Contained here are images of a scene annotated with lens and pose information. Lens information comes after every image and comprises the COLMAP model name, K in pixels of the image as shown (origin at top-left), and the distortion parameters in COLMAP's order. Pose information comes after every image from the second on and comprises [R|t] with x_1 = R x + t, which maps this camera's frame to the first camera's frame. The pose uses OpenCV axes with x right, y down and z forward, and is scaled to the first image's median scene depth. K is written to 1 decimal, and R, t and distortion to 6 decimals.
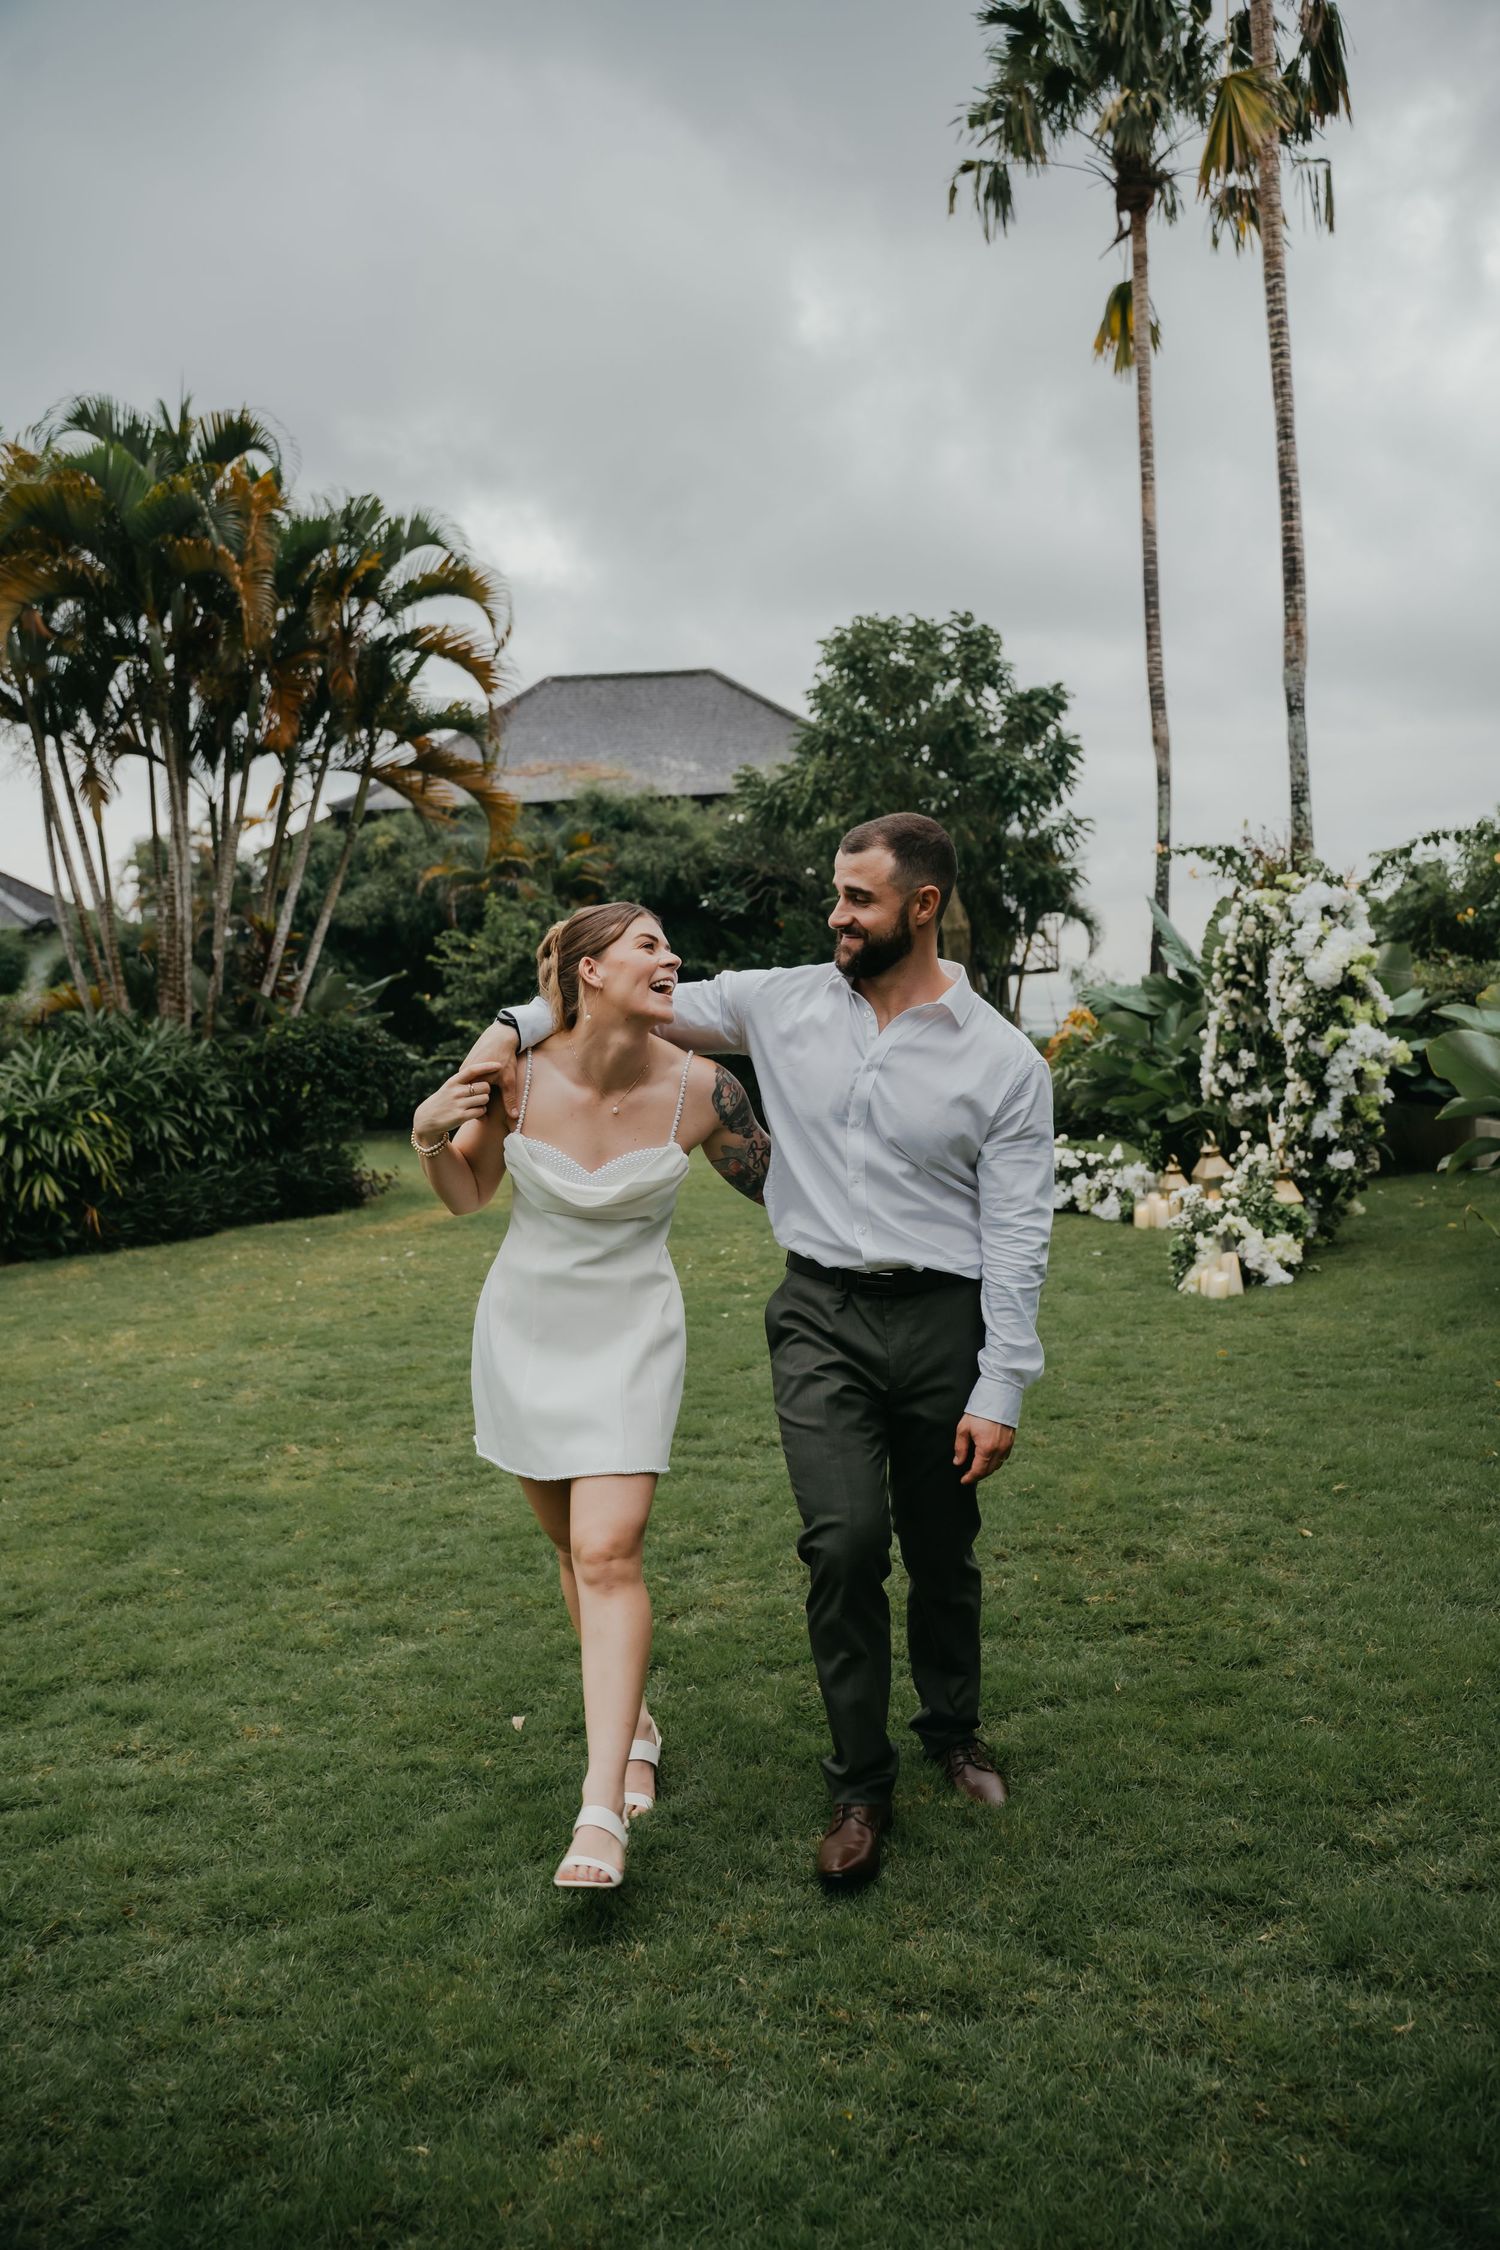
lens RADIAL K [[1969.1, 0, 750.0], [0, 1969.1, 1125.0], [0, 0, 1]] dist [-0.133829, 0.120265]
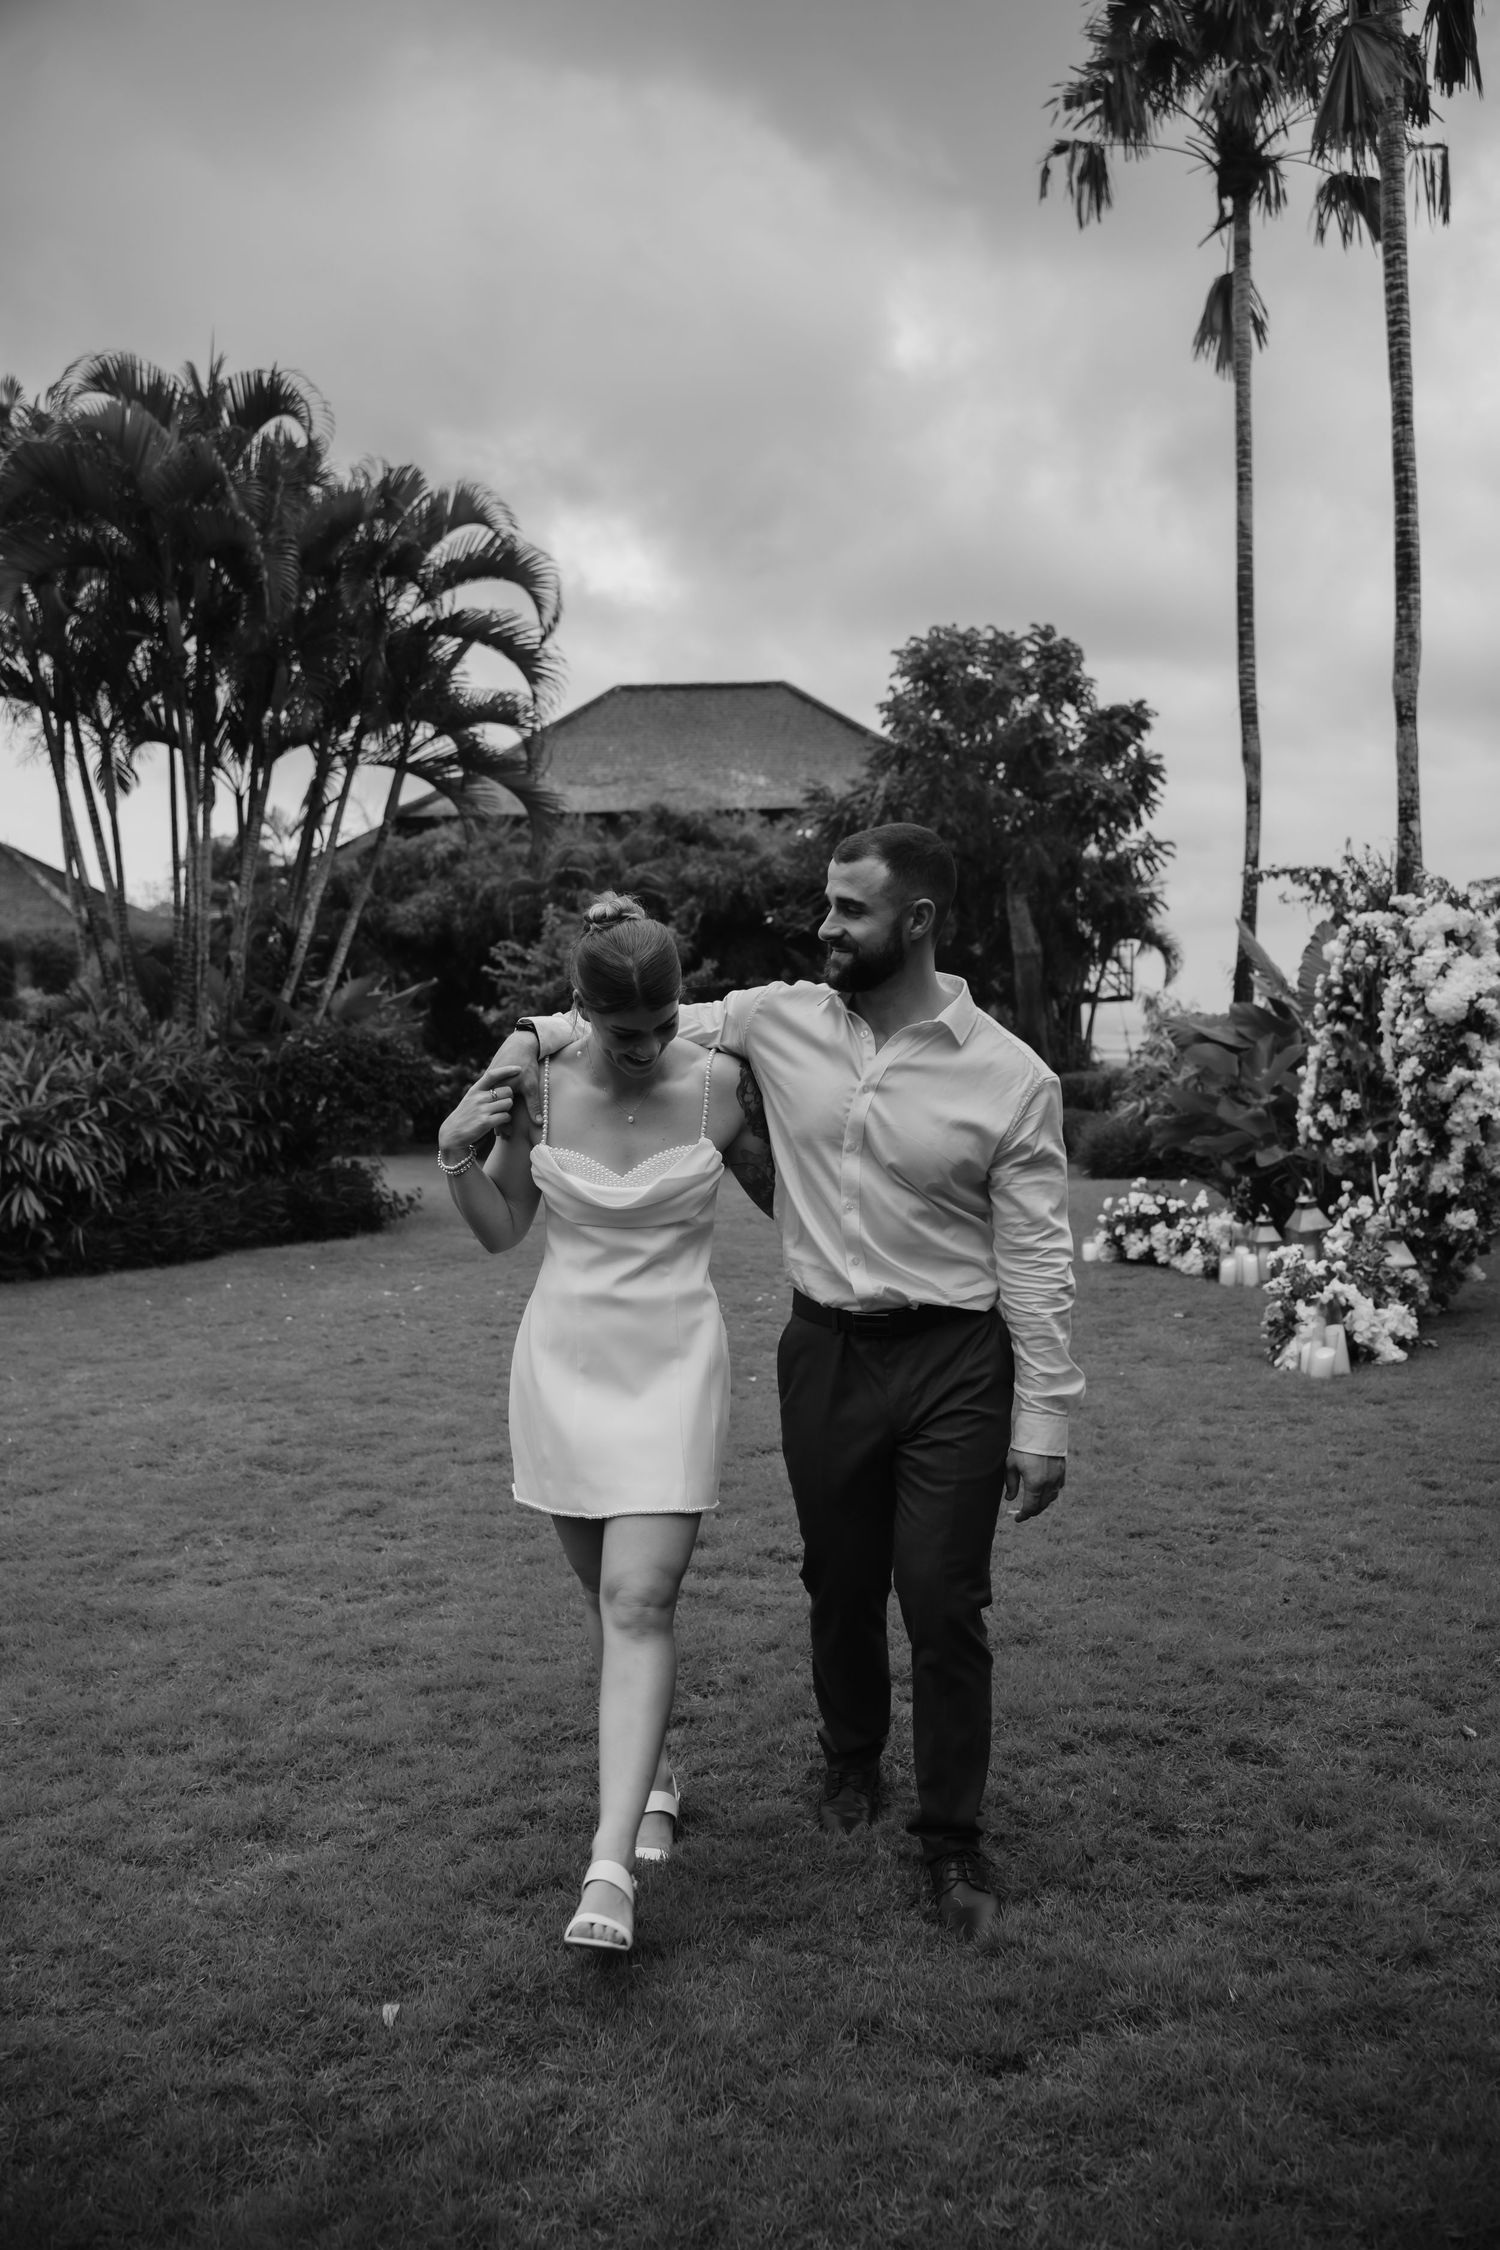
lens RADIAL K [[1969.1, 0, 750.0], [0, 1969.1, 1125.0], [0, 0, 1]] dist [-0.133829, 0.120265]
pose [[0.999037, 0.028495, -0.033368, 0.007087], [-0.028838, 0.999536, -0.009840, -0.004357], [0.033072, 0.010793, 0.999395, 0.075395]]
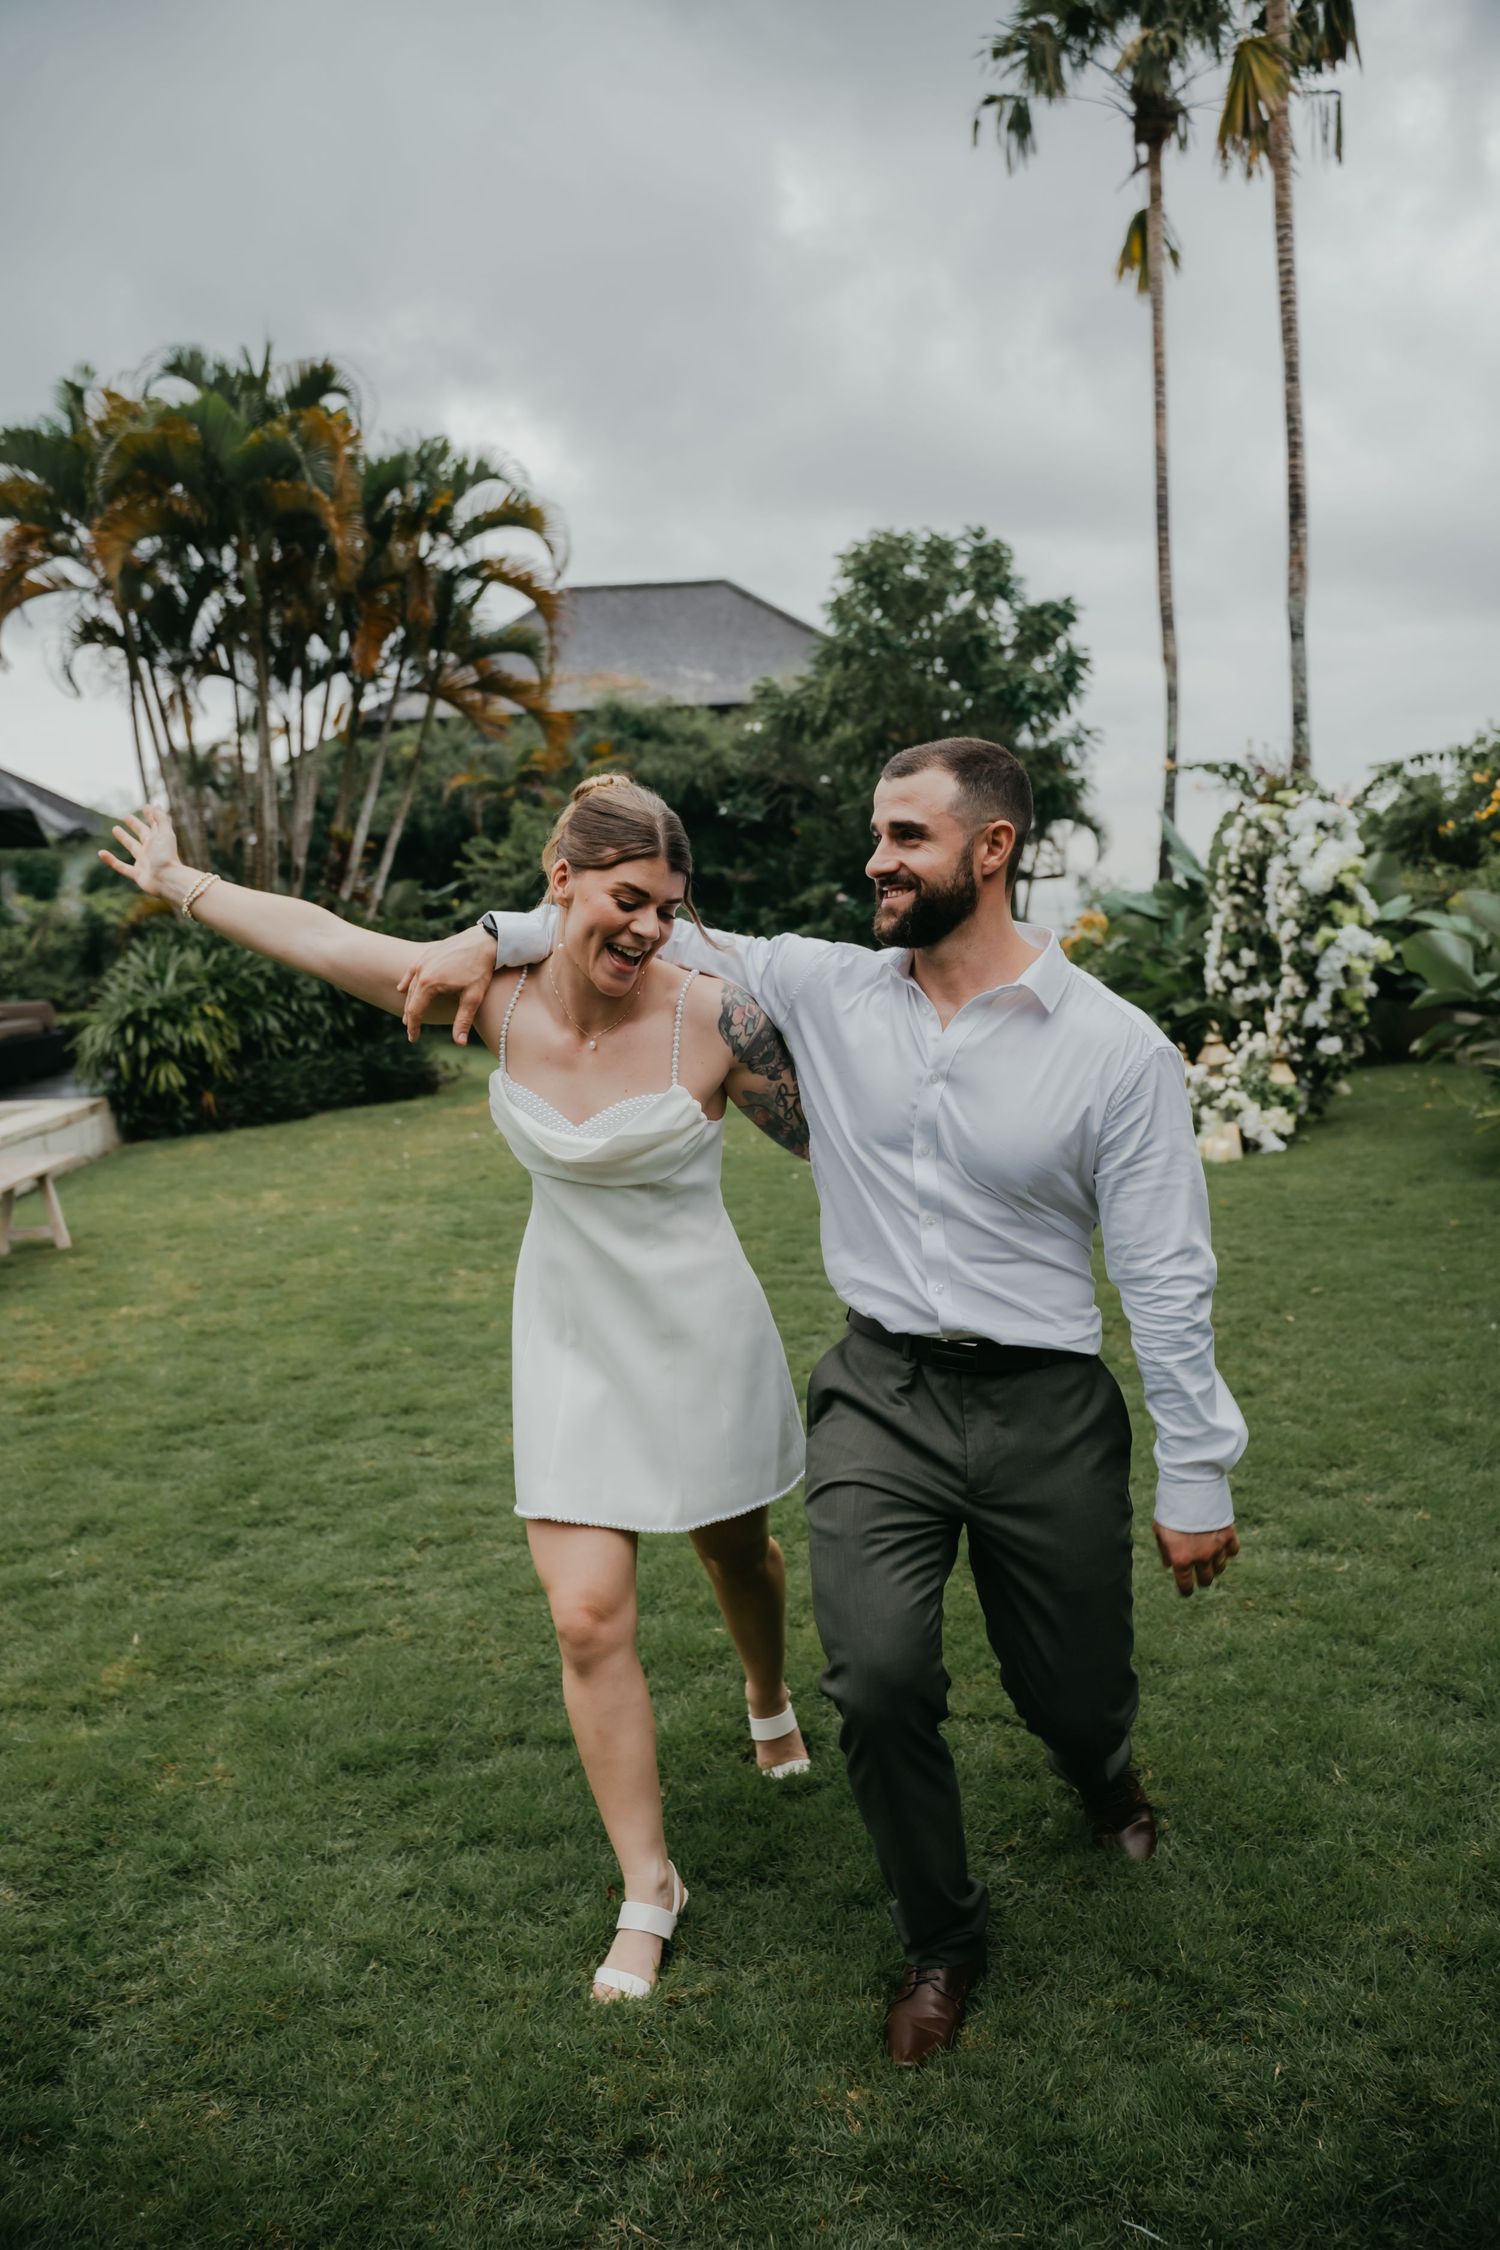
lens RADIAL K [[1969.0, 0, 721.0], [0, 1969.0, 1147.9], [0, 0, 1]] dist [-0.130696, 0.116710]
pose [[0.999902, 0.001242, -0.013942, -0.023724], [-0.000414, 0.998242, 0.059261, 0.006815], [0.013992, -0.059249, 0.998145, -0.094345]]
